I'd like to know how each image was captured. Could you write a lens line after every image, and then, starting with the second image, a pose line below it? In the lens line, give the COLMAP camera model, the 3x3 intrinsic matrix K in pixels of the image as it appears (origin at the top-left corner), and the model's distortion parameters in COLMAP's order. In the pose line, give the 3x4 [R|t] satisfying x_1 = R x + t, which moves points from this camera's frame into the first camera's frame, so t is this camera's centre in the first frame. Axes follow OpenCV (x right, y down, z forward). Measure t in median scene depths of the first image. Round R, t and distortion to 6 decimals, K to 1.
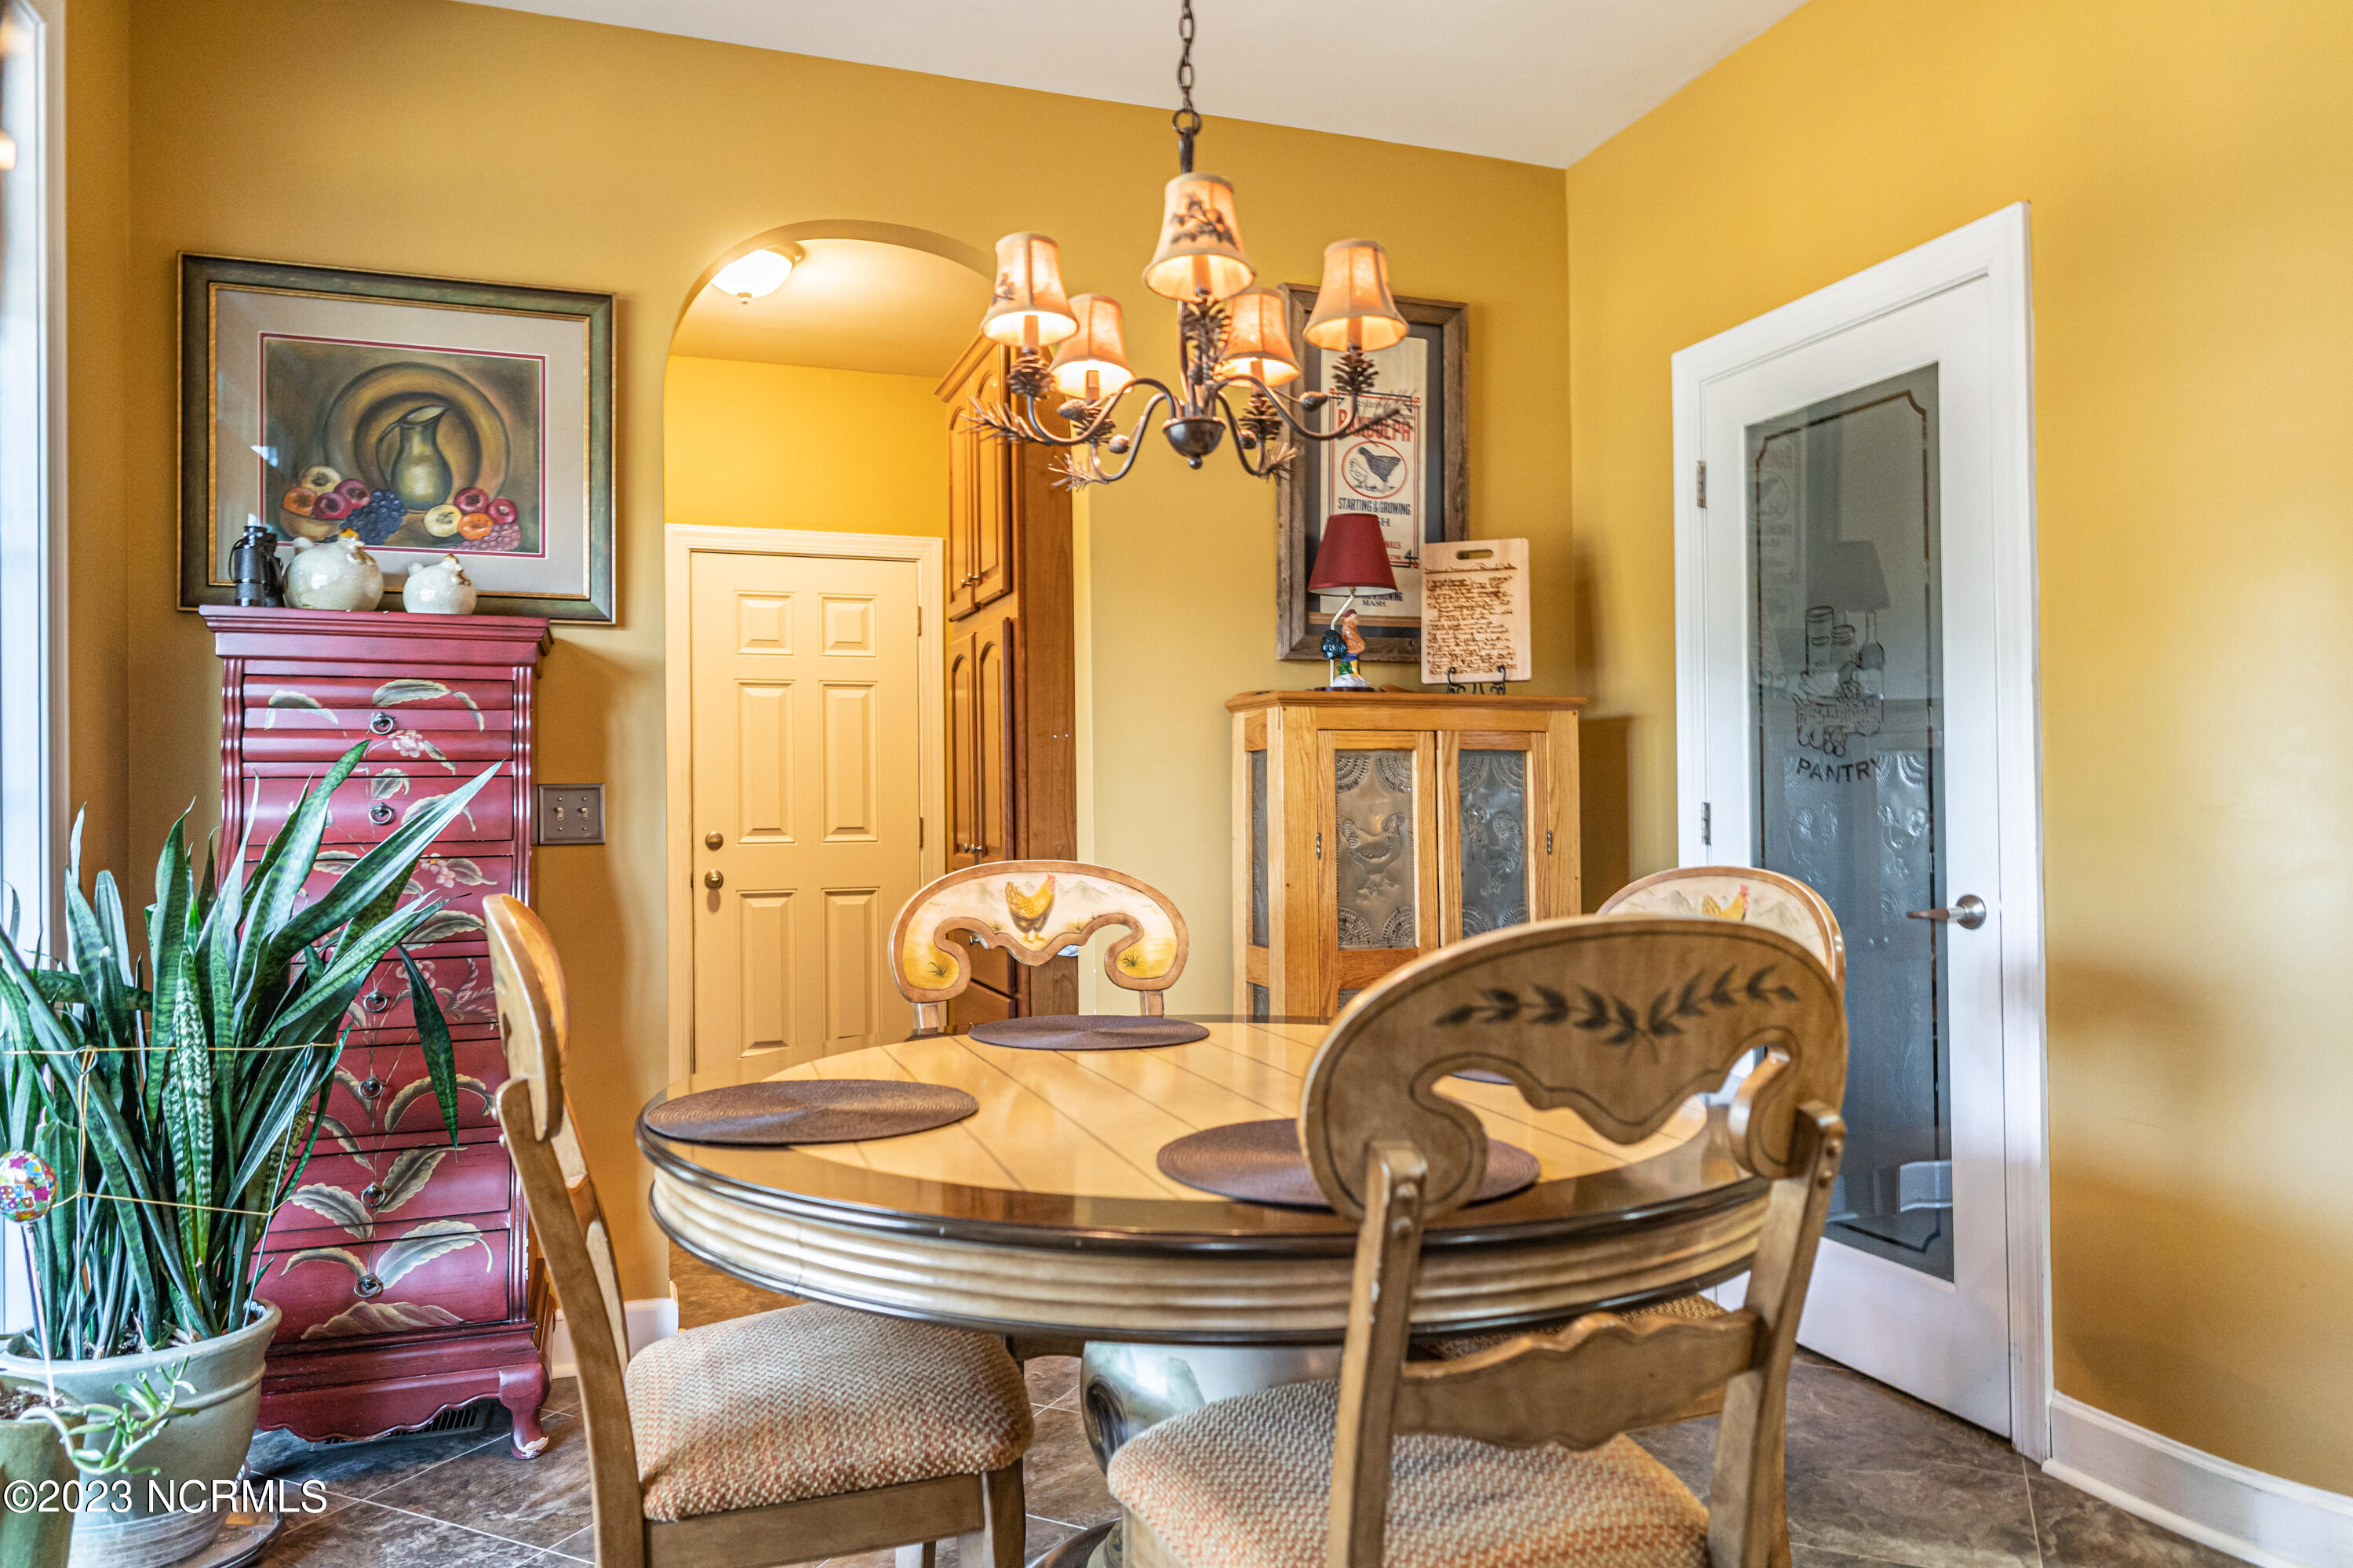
lens RADIAL K [[1595.2, 0, 1176.5], [0, 1595.2, 784.0], [0, 0, 1]] dist [-0.003106, -0.000936]
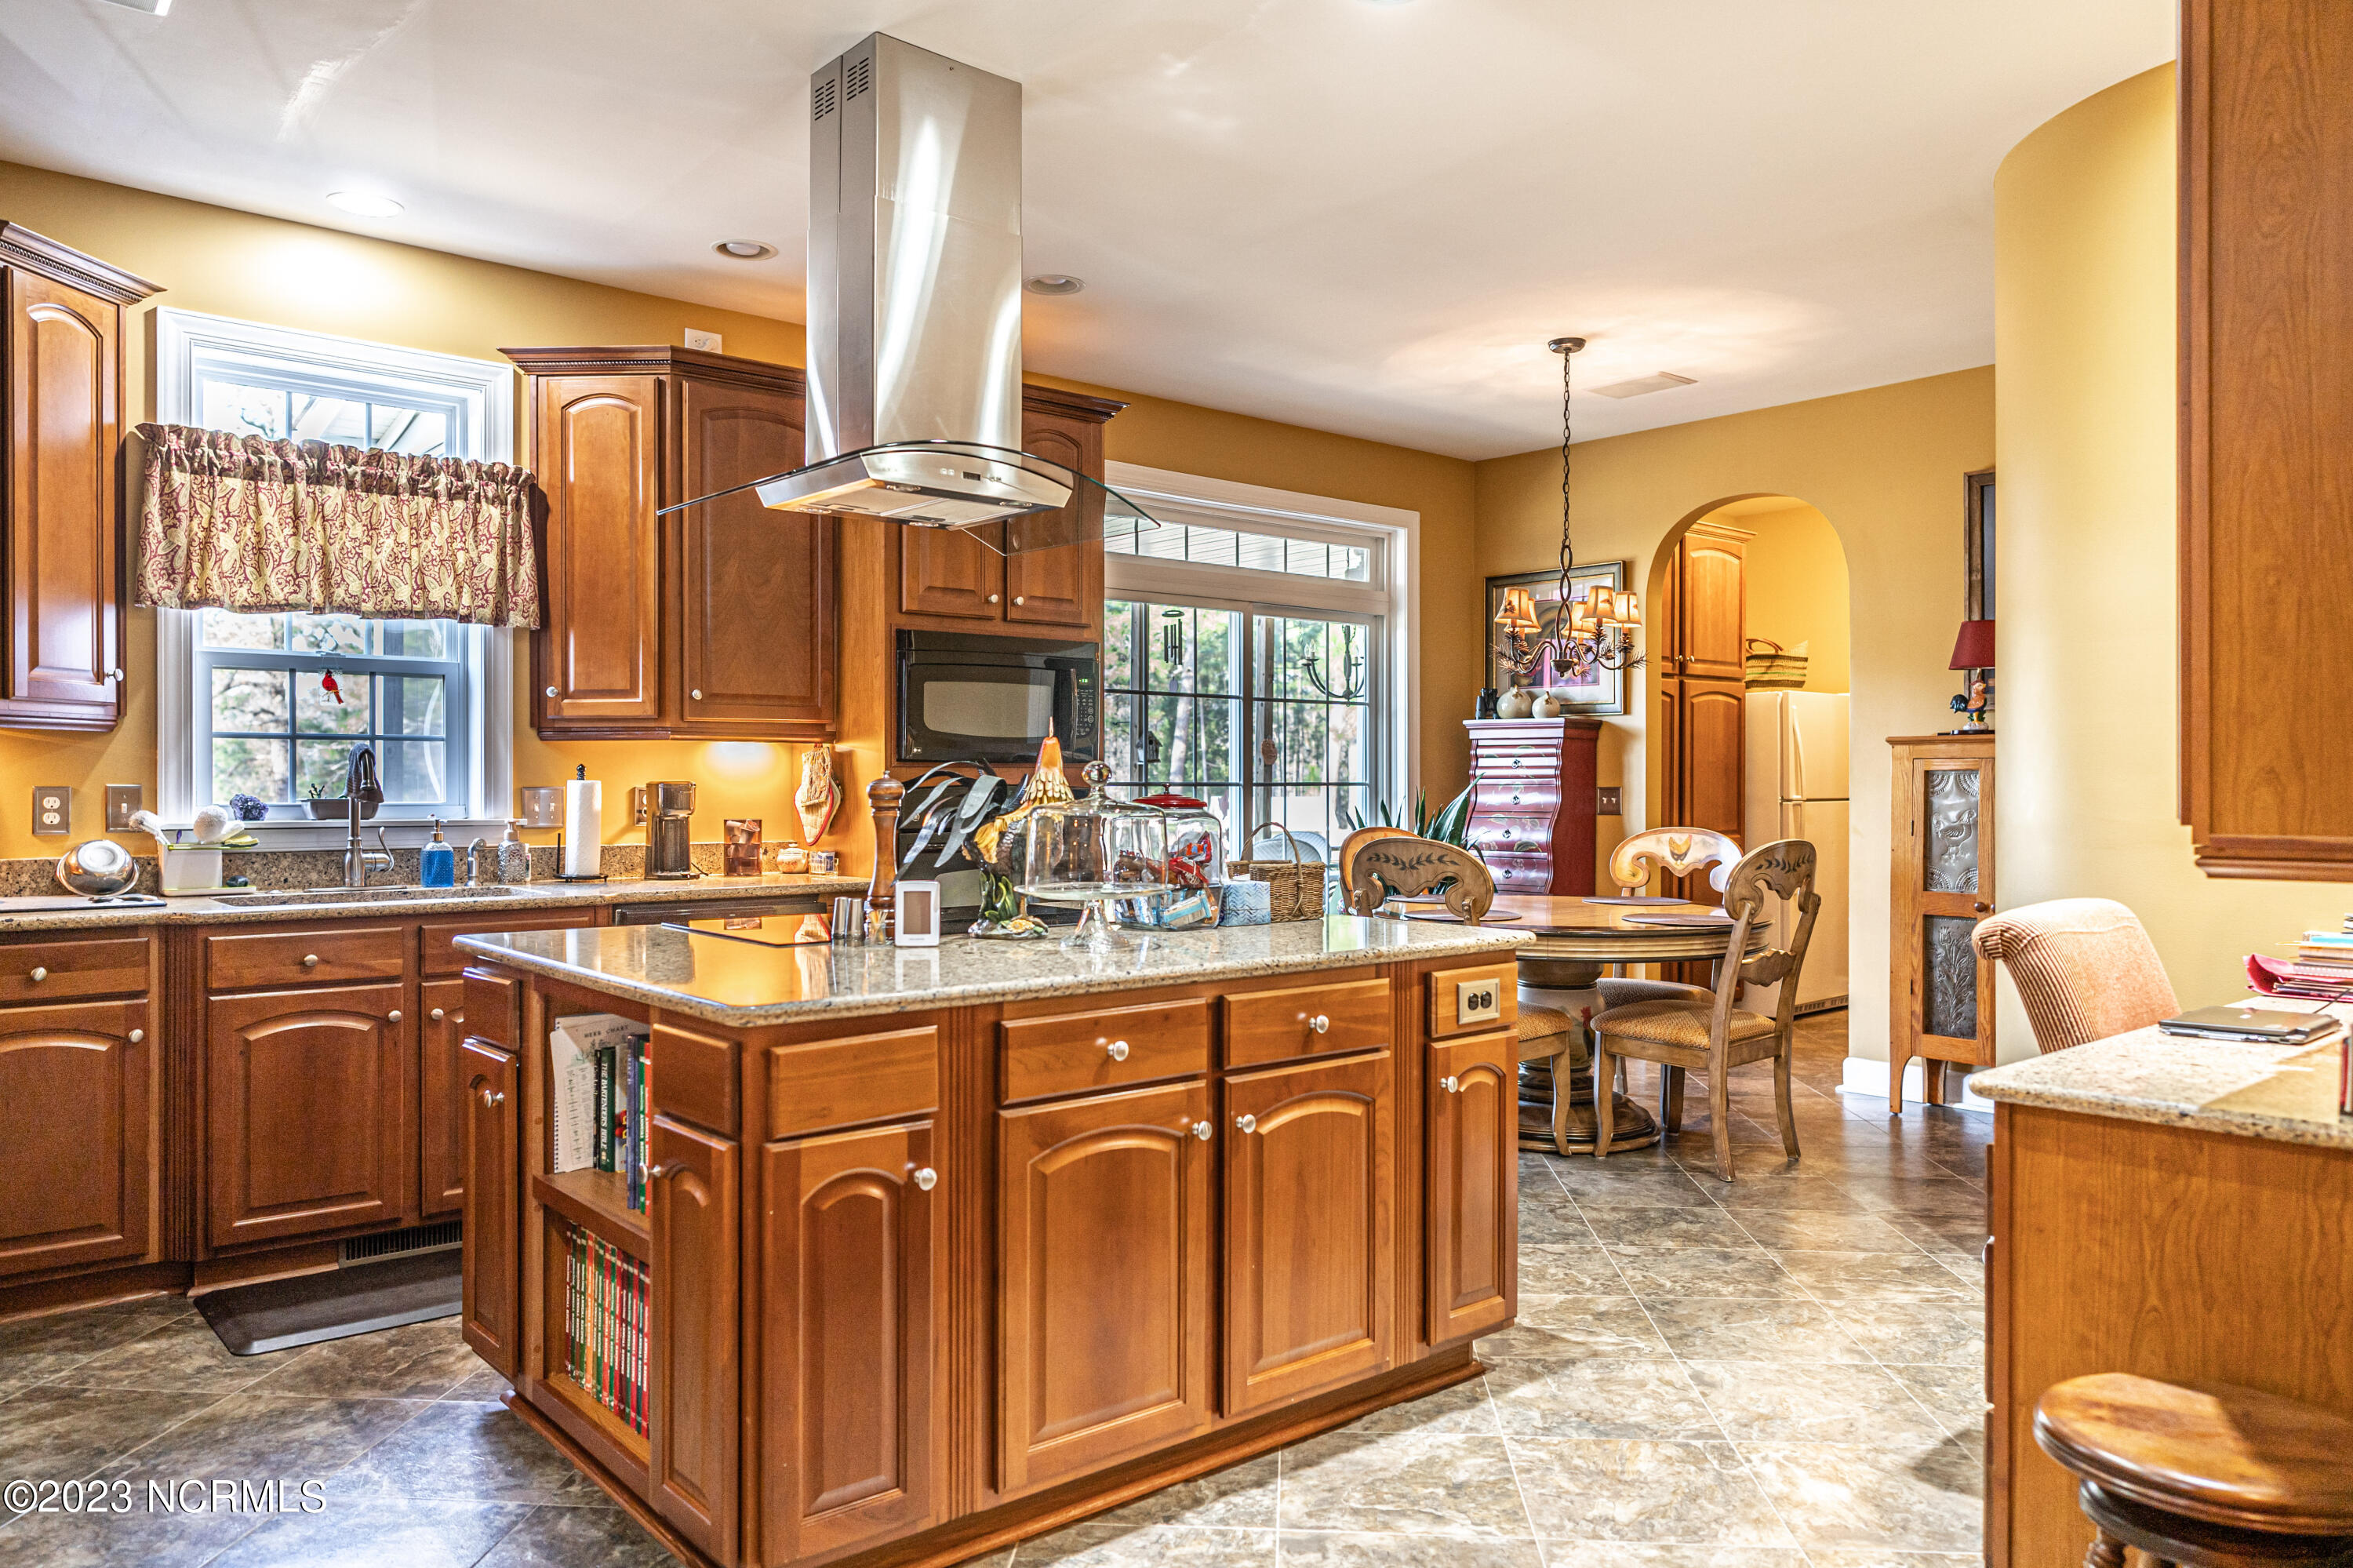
lens RADIAL K [[1595.5, 0, 1176.5], [0, 1595.5, 784.0], [0, 0, 1]] dist [-0.003106, -0.000936]
pose [[0.363971, 0.008944, -0.931367, 1.652731], [0.009724, 0.999863, 0.013402, -0.045337], [0.931360, -0.013935, 0.363834, -0.404510]]
